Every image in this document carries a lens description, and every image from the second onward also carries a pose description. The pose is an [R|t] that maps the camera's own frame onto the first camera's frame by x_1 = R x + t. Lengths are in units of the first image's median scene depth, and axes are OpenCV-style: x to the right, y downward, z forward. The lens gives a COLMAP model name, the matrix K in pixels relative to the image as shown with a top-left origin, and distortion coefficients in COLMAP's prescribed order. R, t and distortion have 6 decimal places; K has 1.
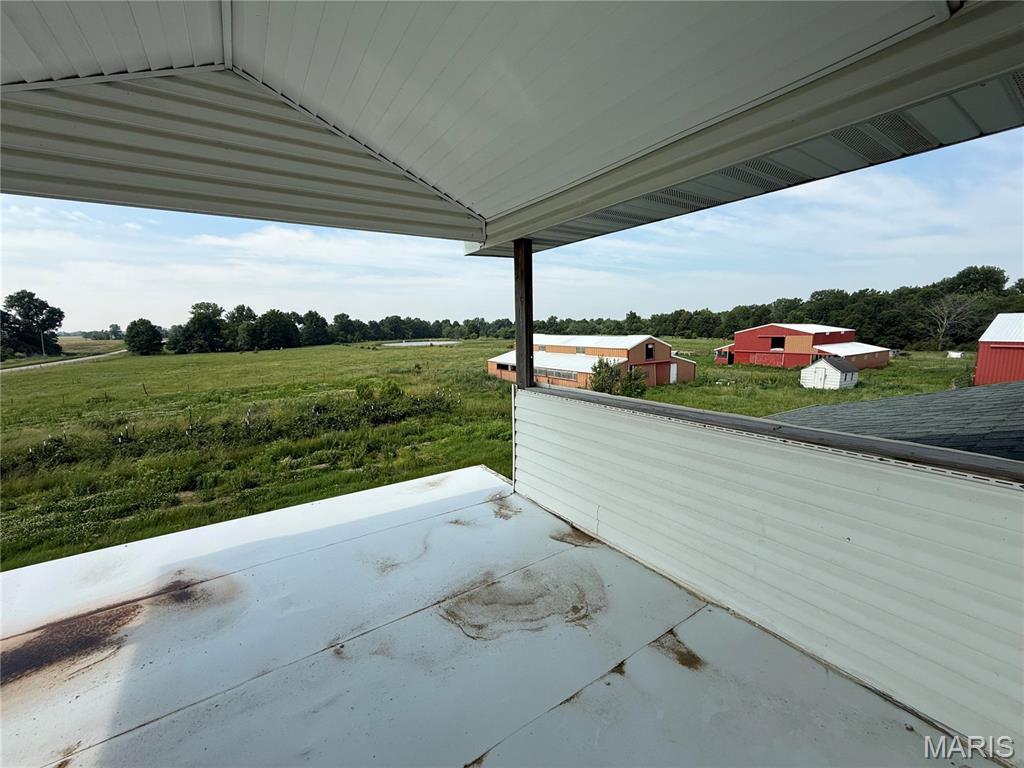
lens RADIAL K [[412.4, 0, 508.2], [0, 412.4, 378.7], [0, 0, 1]] dist [-0.009451, -0.000067]
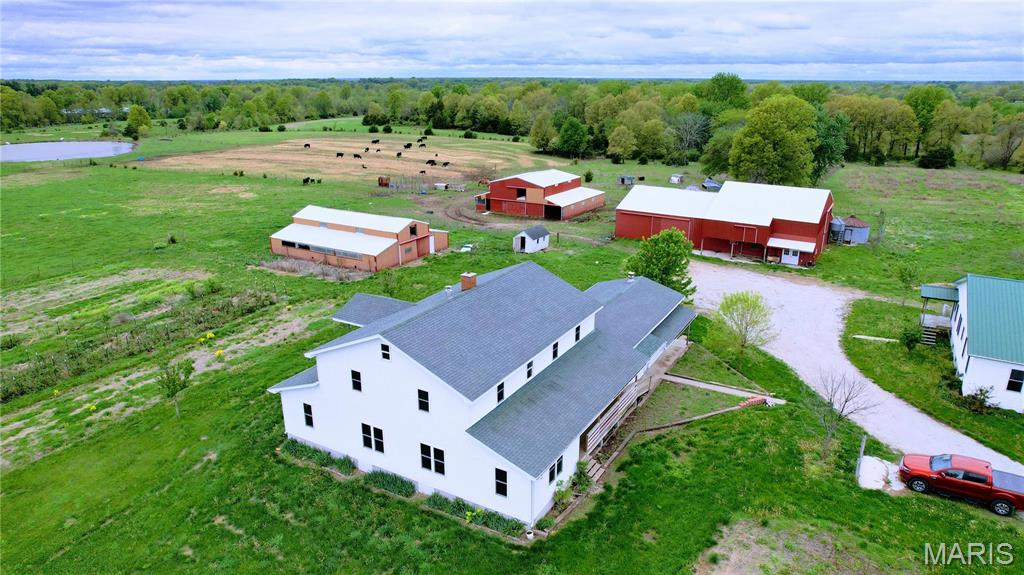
lens RADIAL K [[652.7, 0, 519.0], [0, 652.7, 281.9], [0, 0, 1]] dist [-0.033403, 0.031635]
pose [[0.892810, -0.114125, 0.435736, -0.186653], [0.037279, 0.982773, 0.181017, -0.177420], [-0.448888, -0.145370, 0.881684, -0.672676]]
